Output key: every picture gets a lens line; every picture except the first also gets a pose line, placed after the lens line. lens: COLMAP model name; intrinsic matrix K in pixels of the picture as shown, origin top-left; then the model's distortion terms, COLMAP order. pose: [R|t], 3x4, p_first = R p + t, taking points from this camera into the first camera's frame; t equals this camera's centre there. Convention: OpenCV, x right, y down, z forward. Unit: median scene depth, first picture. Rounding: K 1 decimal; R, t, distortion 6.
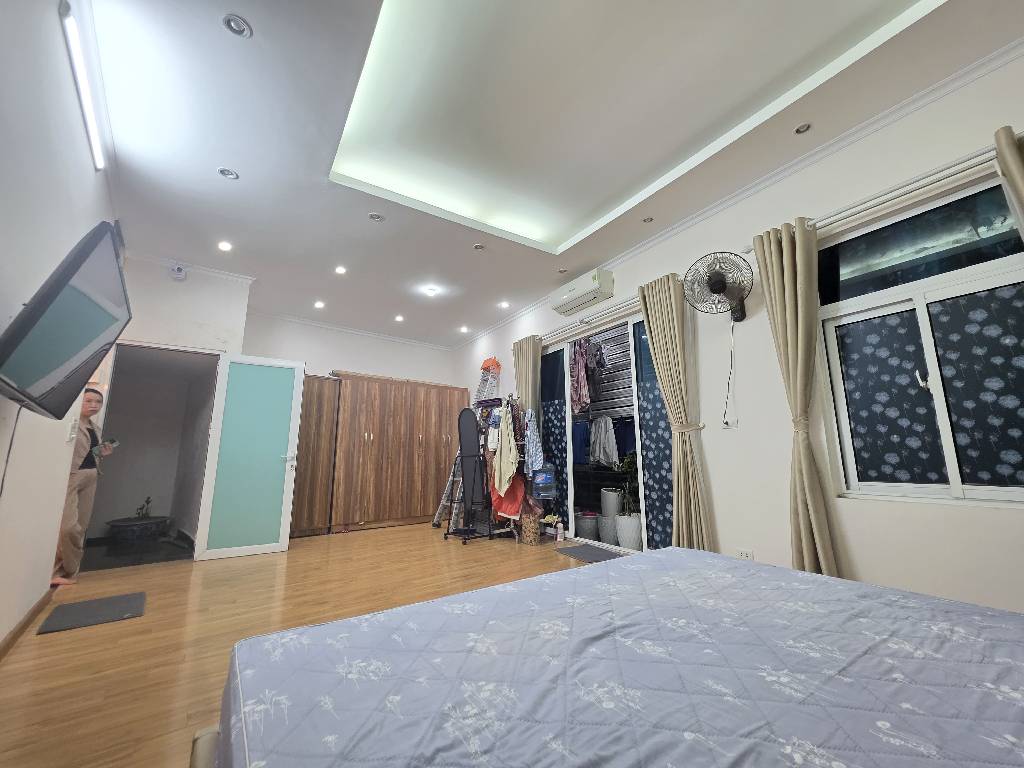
lens RADIAL K [[412.4, 0, 515.6], [0, 412.4, 380.9], [0, 0, 1]] dist [-0.001192, -0.000181]
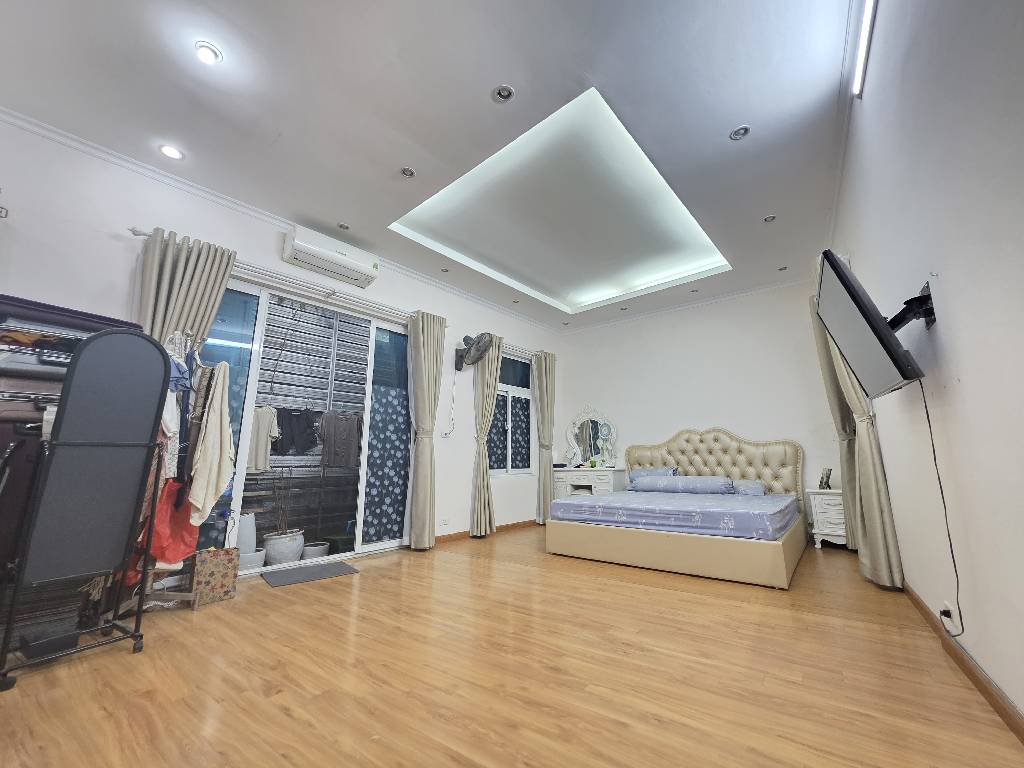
lens RADIAL K [[412.4, 0, 515.6], [0, 412.4, 380.9], [0, 0, 1]] dist [-0.001192, -0.000181]
pose [[-0.261208, 0.201251, 0.944070, -1.351918], [-0.166760, 0.953911, -0.249488, 0.338858], [-0.950769, -0.222601, -0.215608, 1.533972]]
